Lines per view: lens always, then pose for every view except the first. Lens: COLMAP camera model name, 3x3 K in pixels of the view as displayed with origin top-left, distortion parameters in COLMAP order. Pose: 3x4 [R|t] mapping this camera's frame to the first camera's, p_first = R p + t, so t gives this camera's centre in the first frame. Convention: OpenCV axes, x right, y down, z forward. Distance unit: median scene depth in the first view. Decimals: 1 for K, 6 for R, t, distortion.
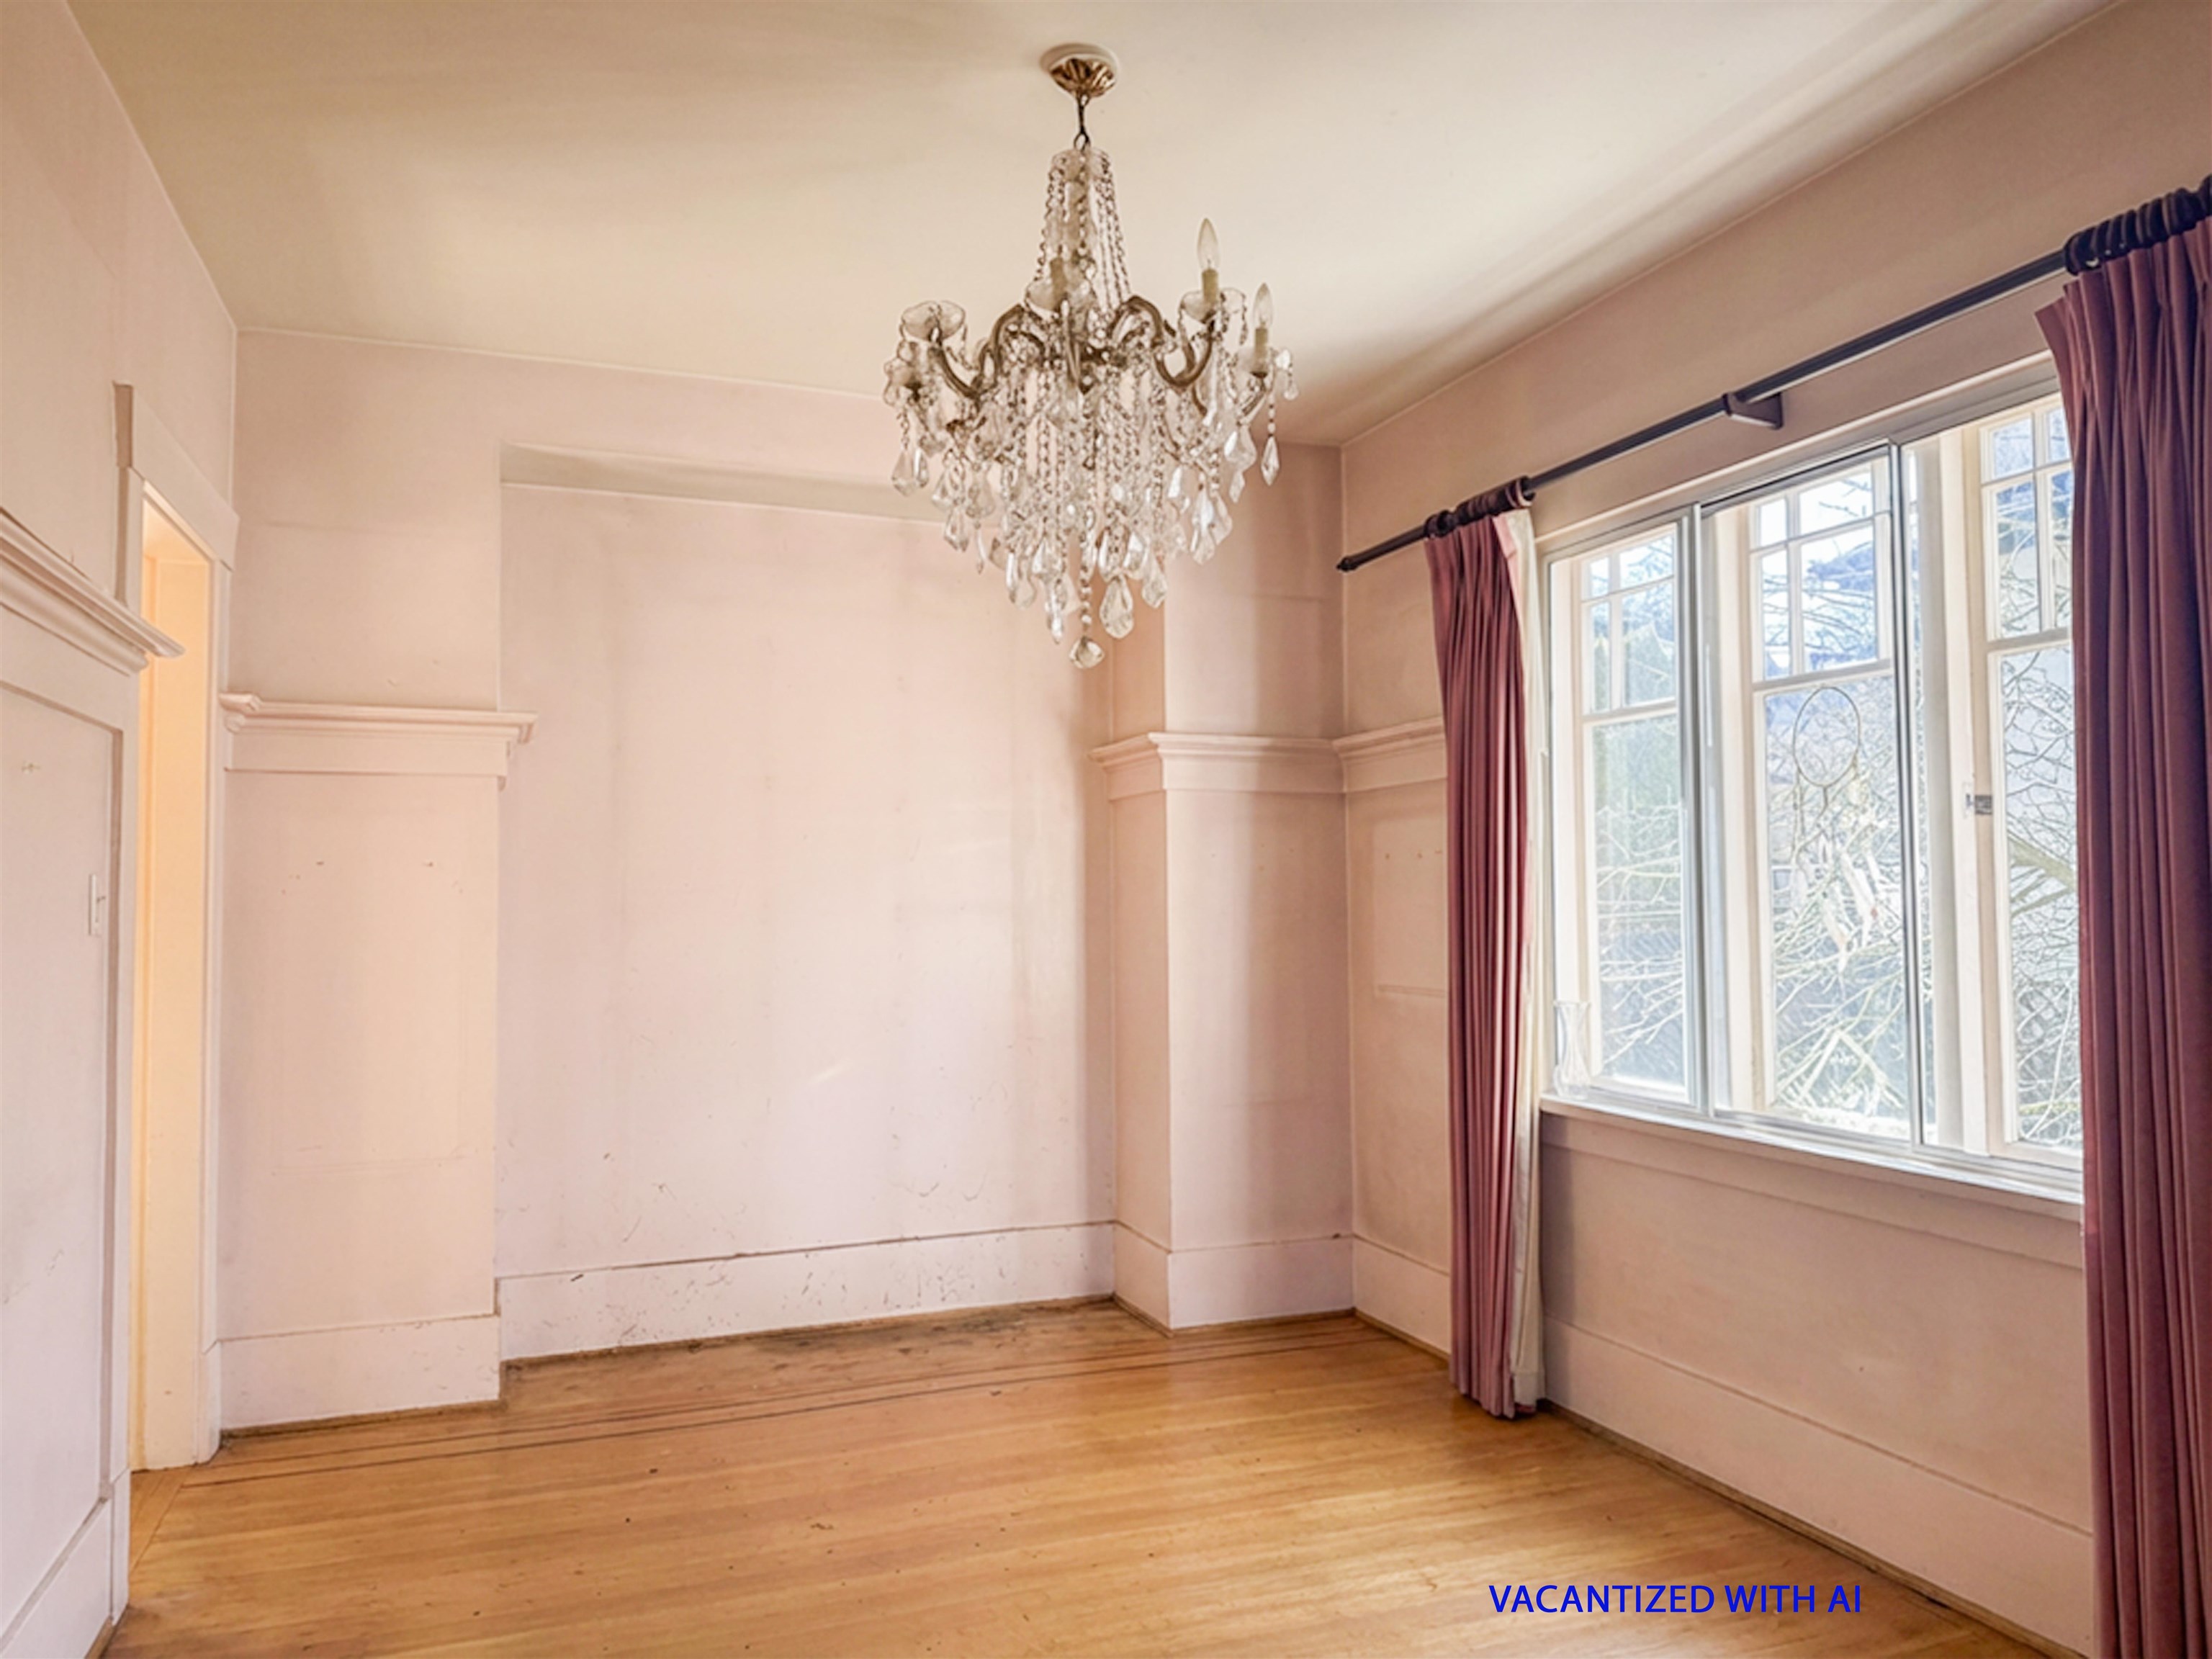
lens RADIAL K [[1540.5, 0, 1106.6], [0, 1540.5, 830.0], [0, 0, 1]] dist [0.020813, -0.009811]
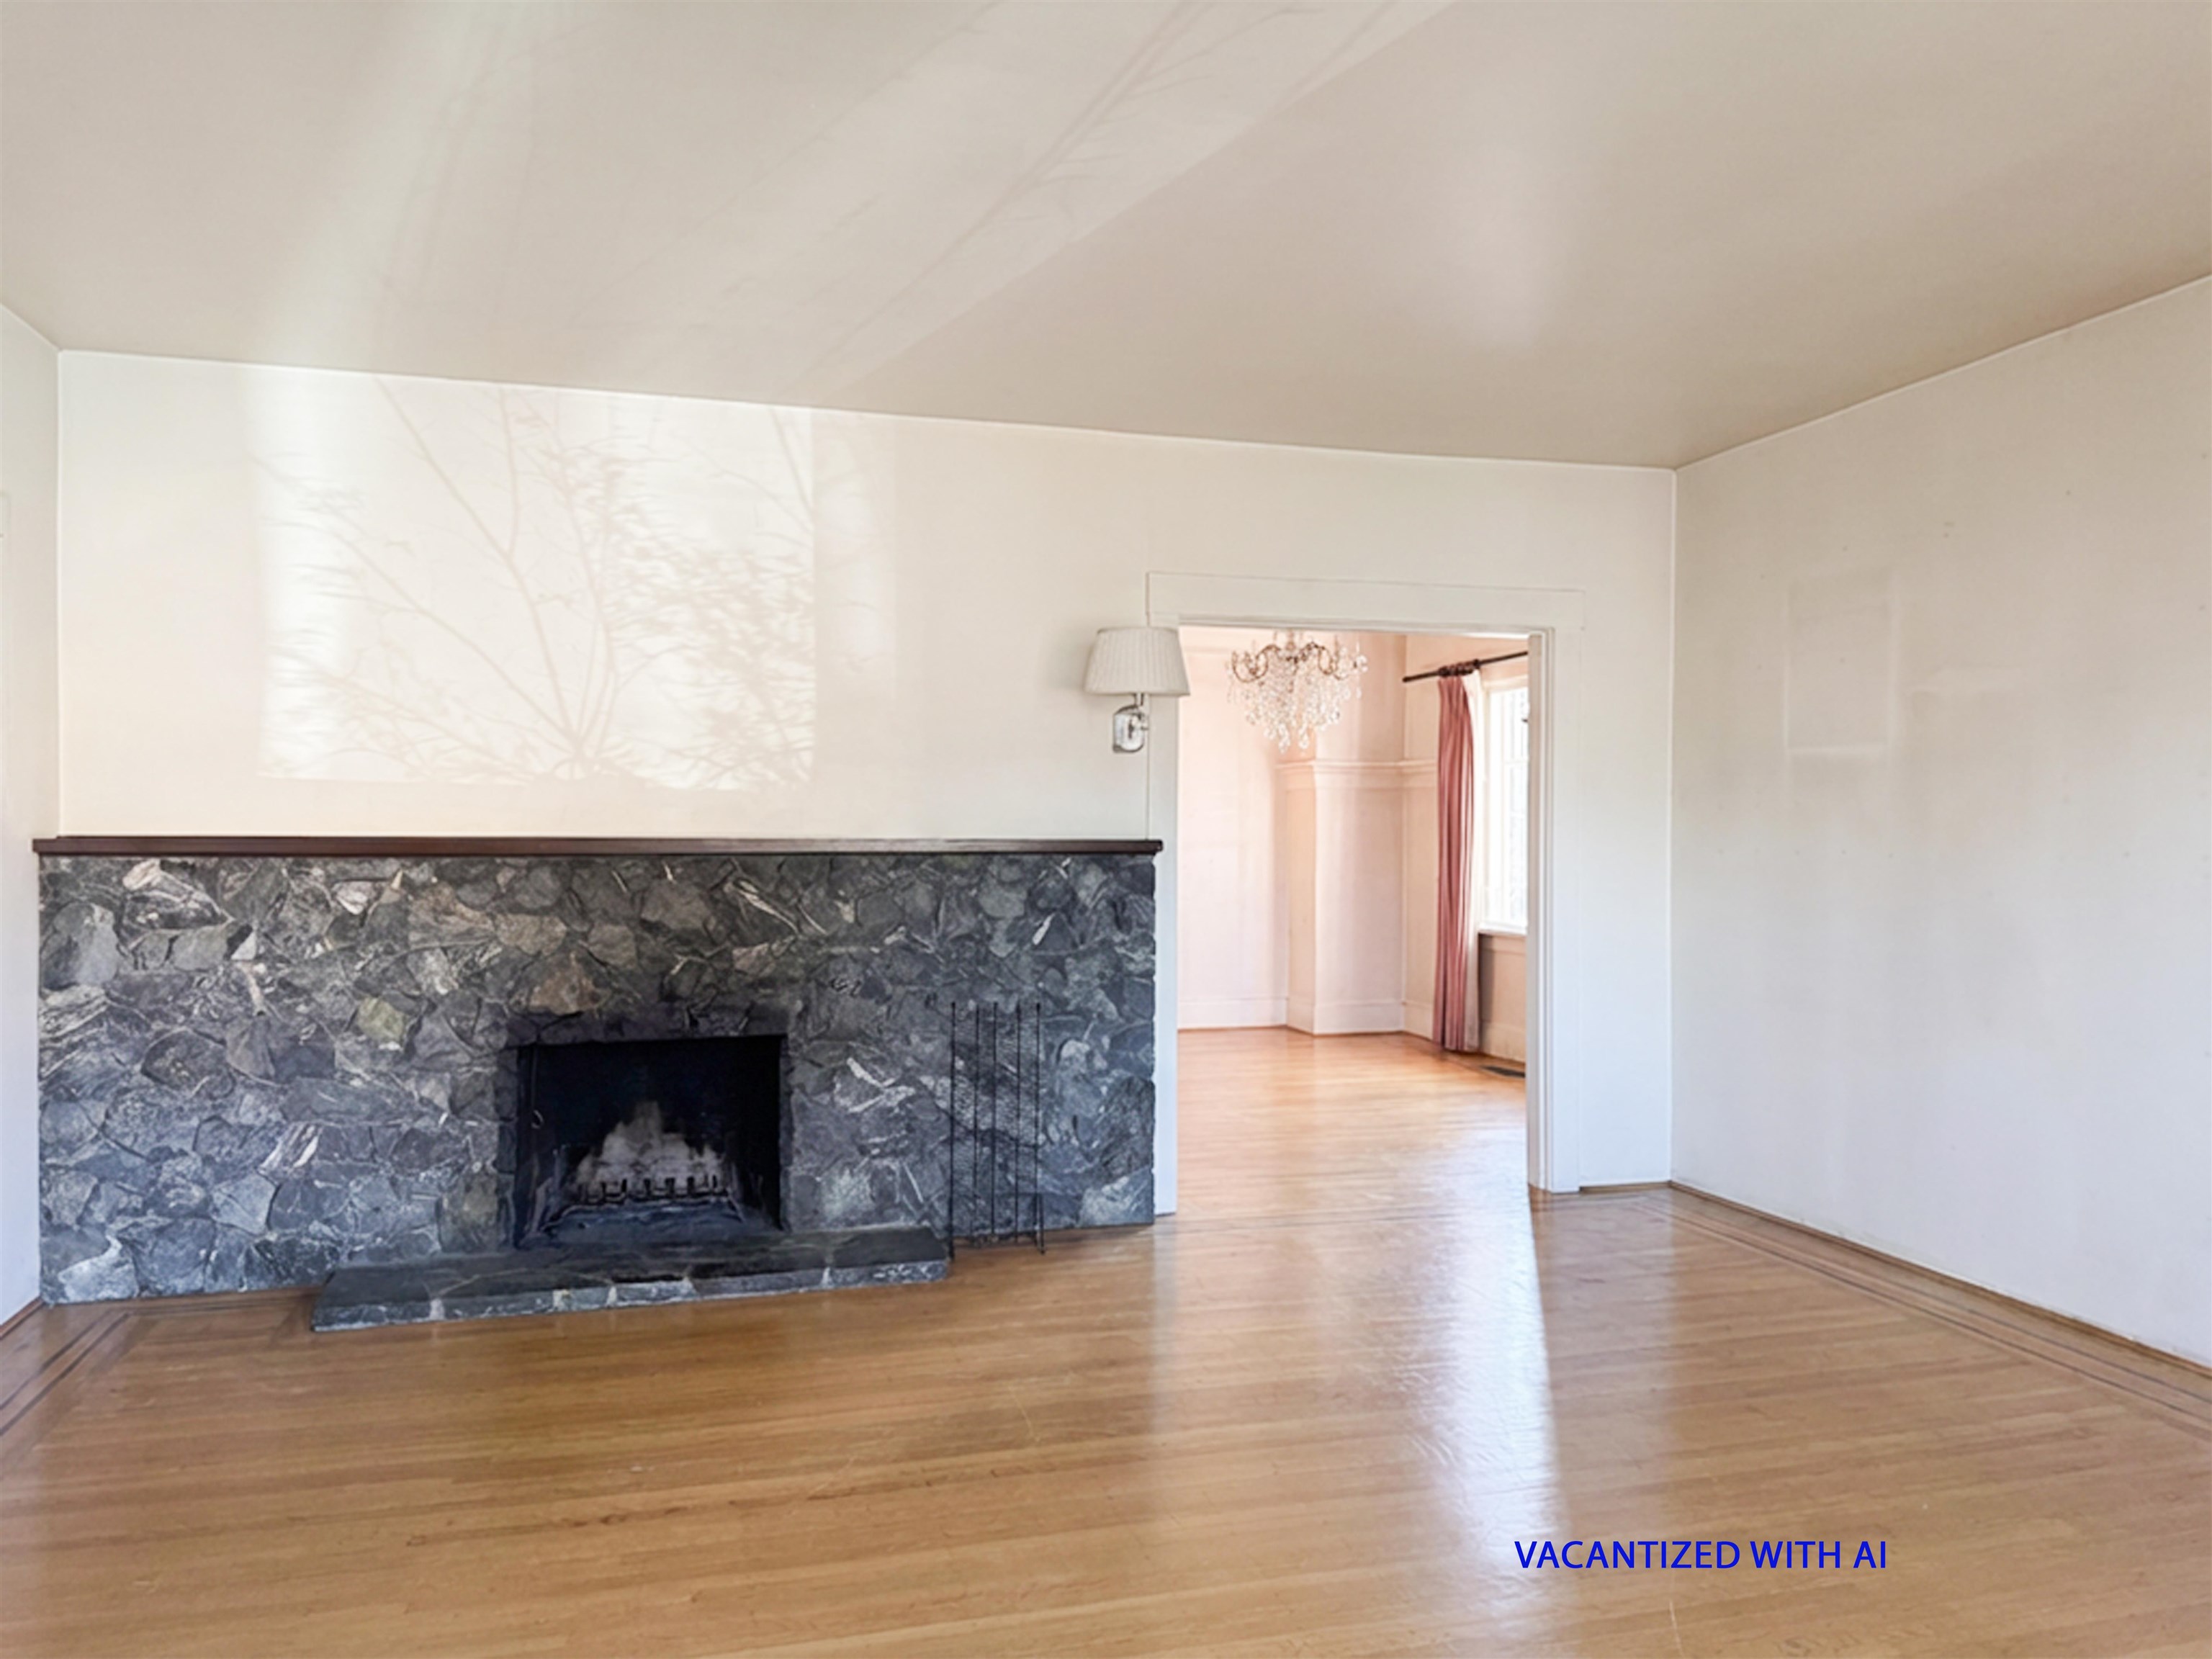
lens RADIAL K [[1540.5, 0, 1105.1], [0, 1540.5, 841.7], [0, 0, 1]] dist [0.020813, -0.009811]
pose [[0.996141, 0.014044, -0.086632, -0.074524], [-0.008809, 0.998128, 0.060517, -0.088742], [0.087320, -0.059521, 0.994401, -1.291649]]
